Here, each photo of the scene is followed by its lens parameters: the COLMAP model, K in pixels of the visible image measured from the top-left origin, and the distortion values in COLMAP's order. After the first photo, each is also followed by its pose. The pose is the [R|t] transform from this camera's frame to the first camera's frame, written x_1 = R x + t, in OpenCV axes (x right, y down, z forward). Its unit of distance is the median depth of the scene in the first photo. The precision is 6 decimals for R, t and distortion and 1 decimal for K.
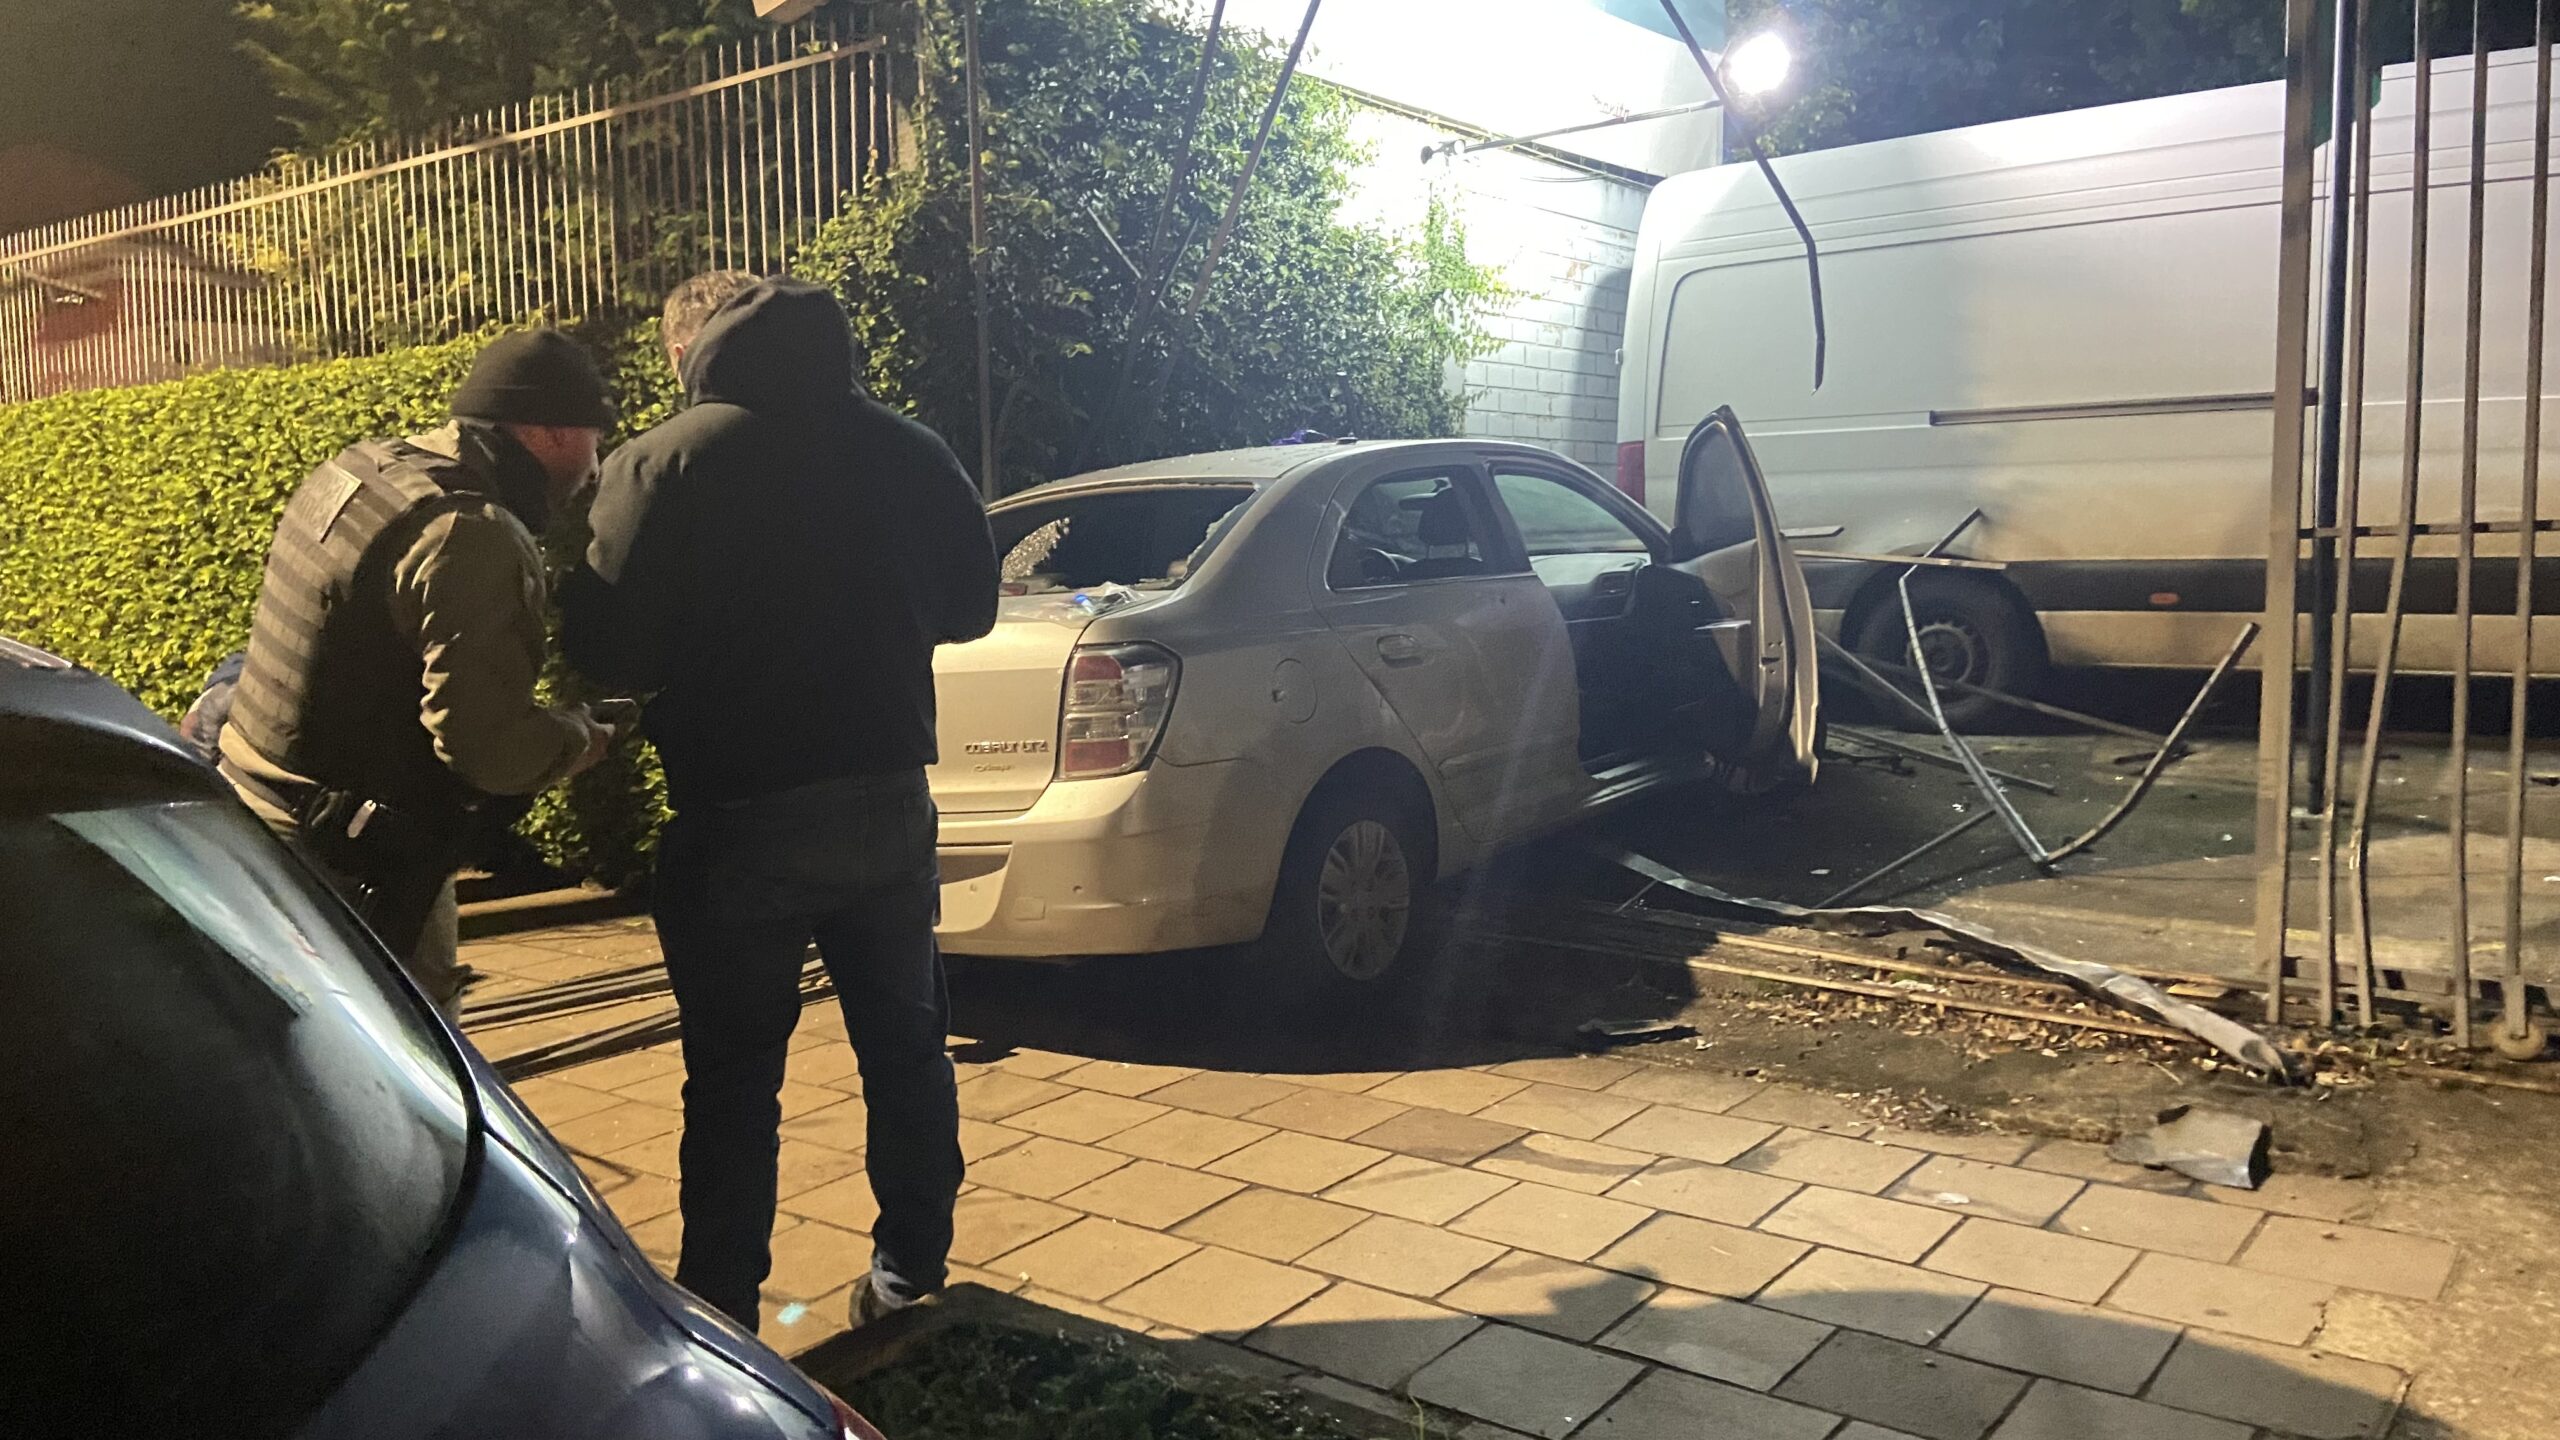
lens RADIAL K [[1901.1, 0, 1279.9], [0, 1901.1, 718.8], [0, 0, 1]] dist [0.001928, 0.000876]
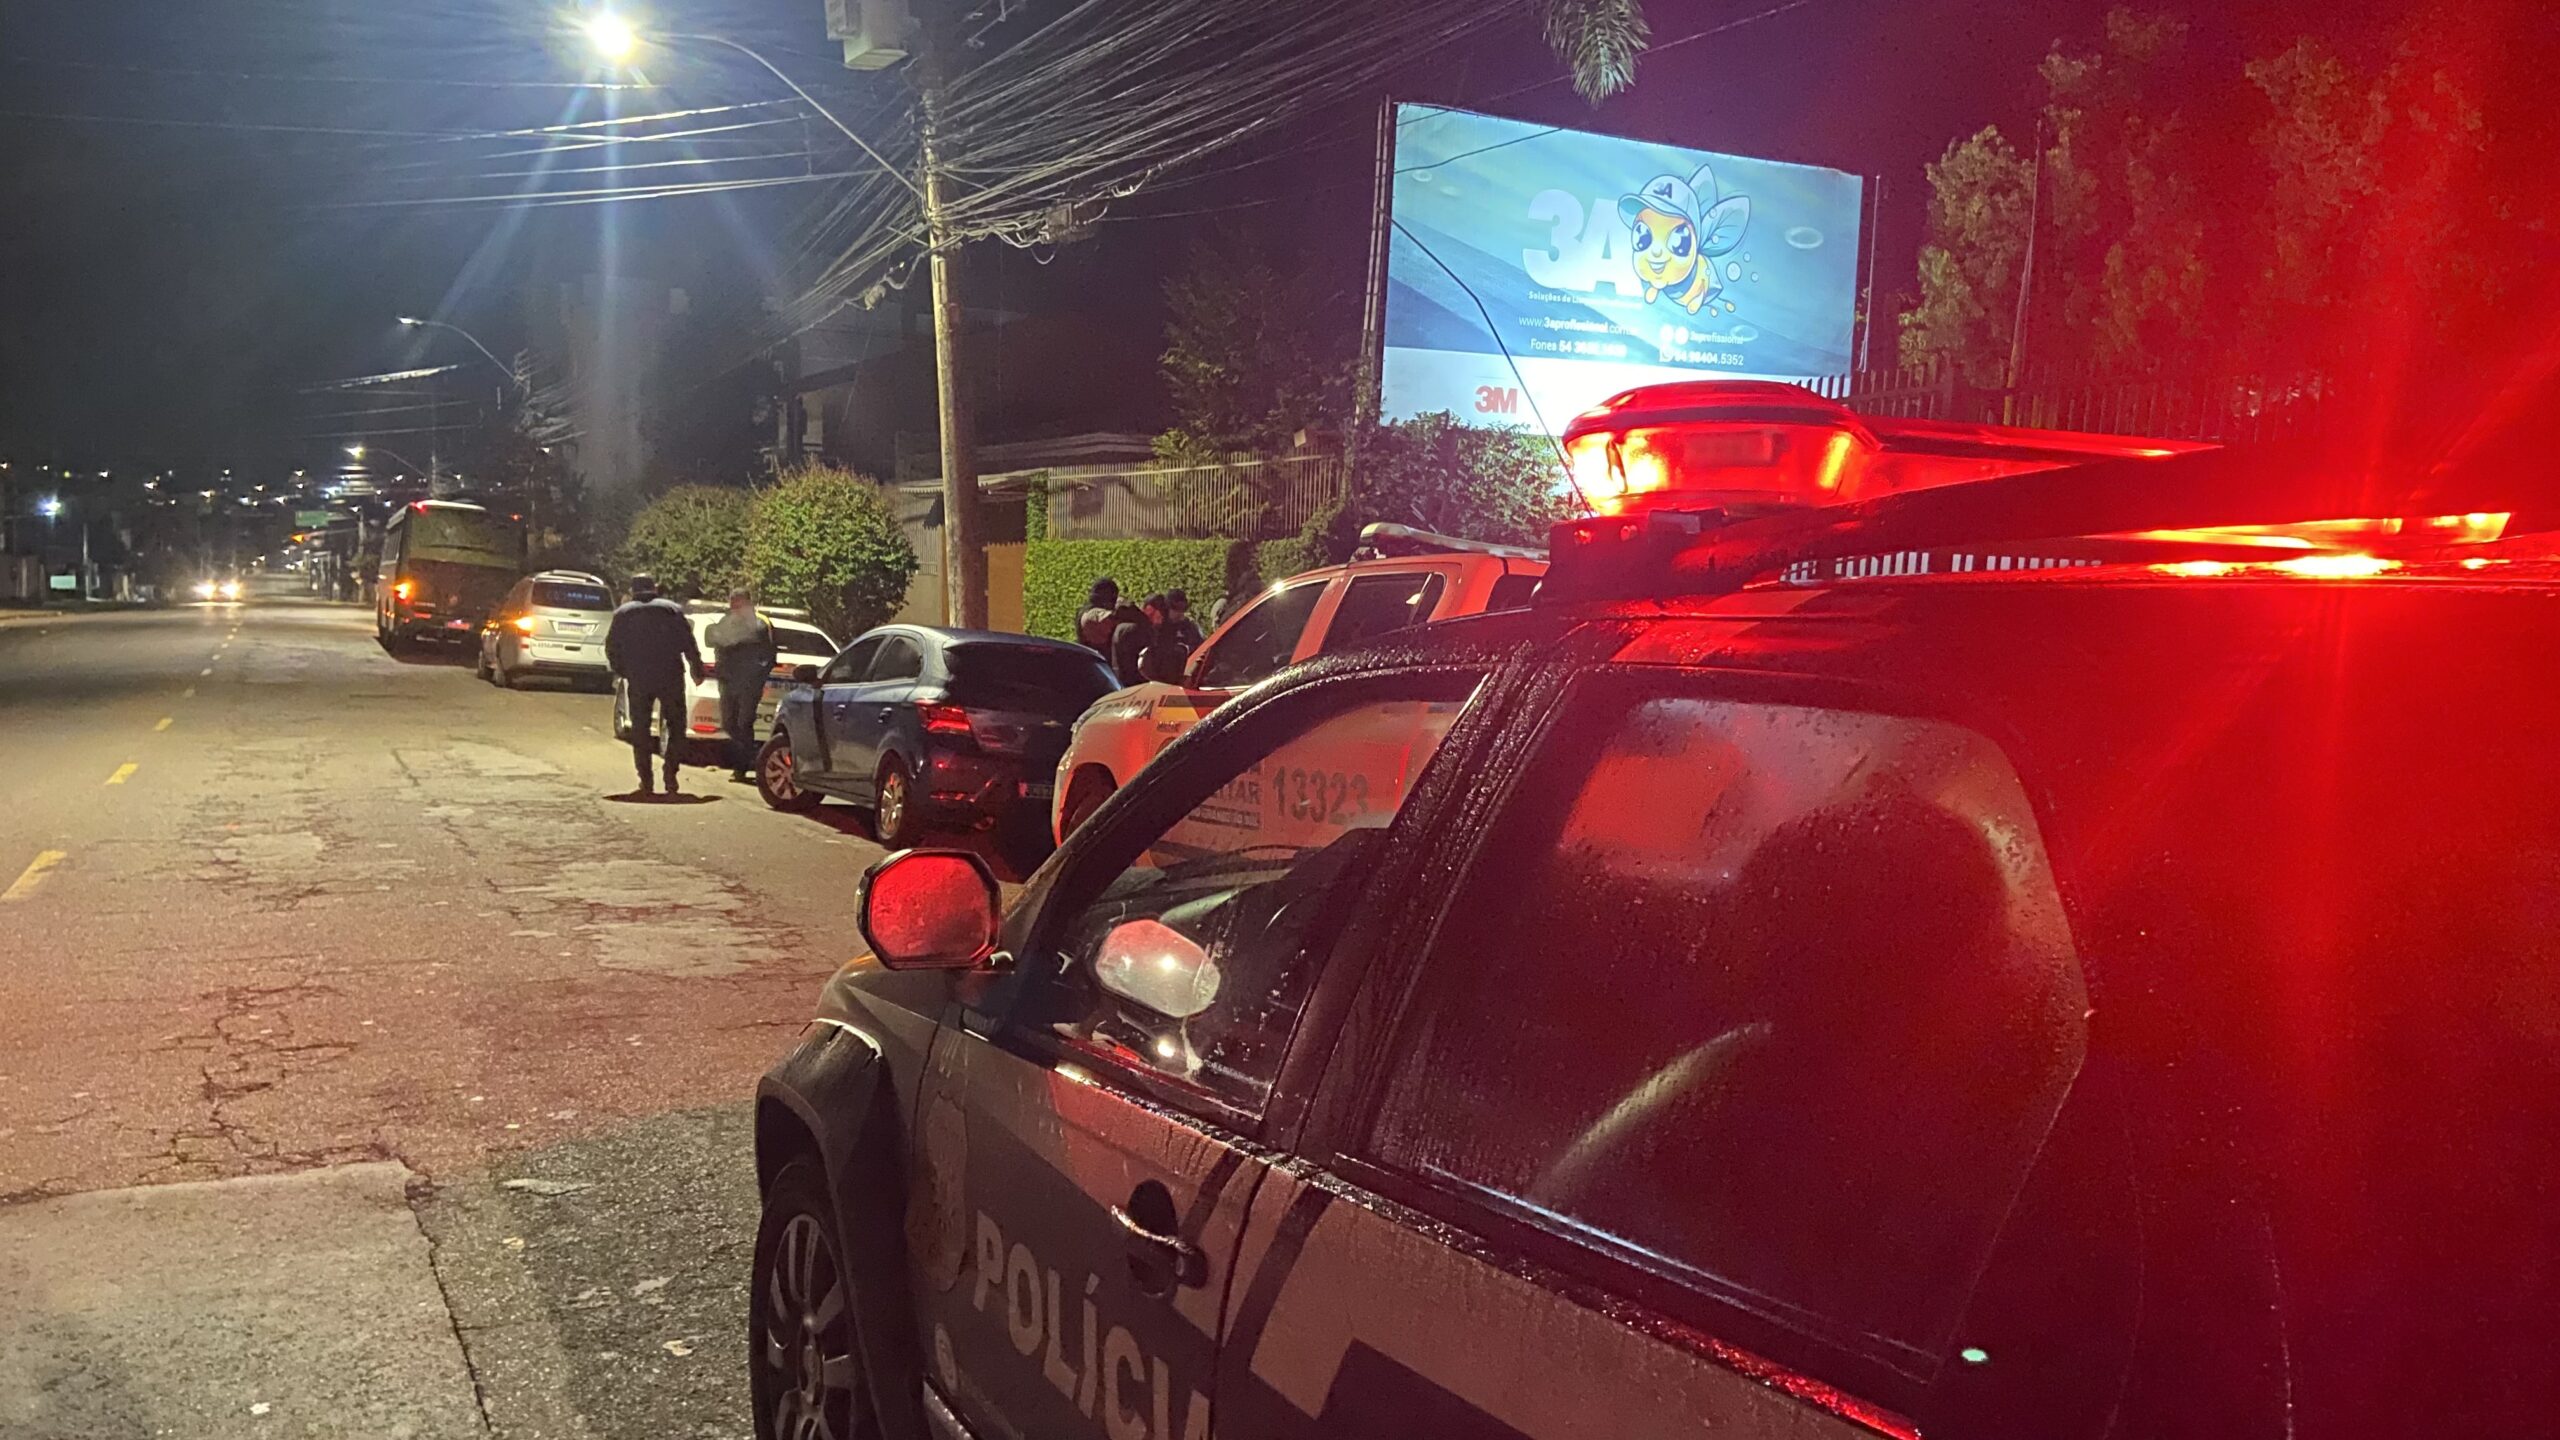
lens RADIAL K [[1901.1, 0, 1279.5], [0, 1901.1, 719.4], [0, 0, 1]] dist [0.001928, 0.000876]
pose [[0.900314, 0.066198, -0.430178, 0.714717], [-0.073691, 0.997281, -0.000761, 0.039526], [0.428958, 0.032386, 0.902744, -1.183179]]
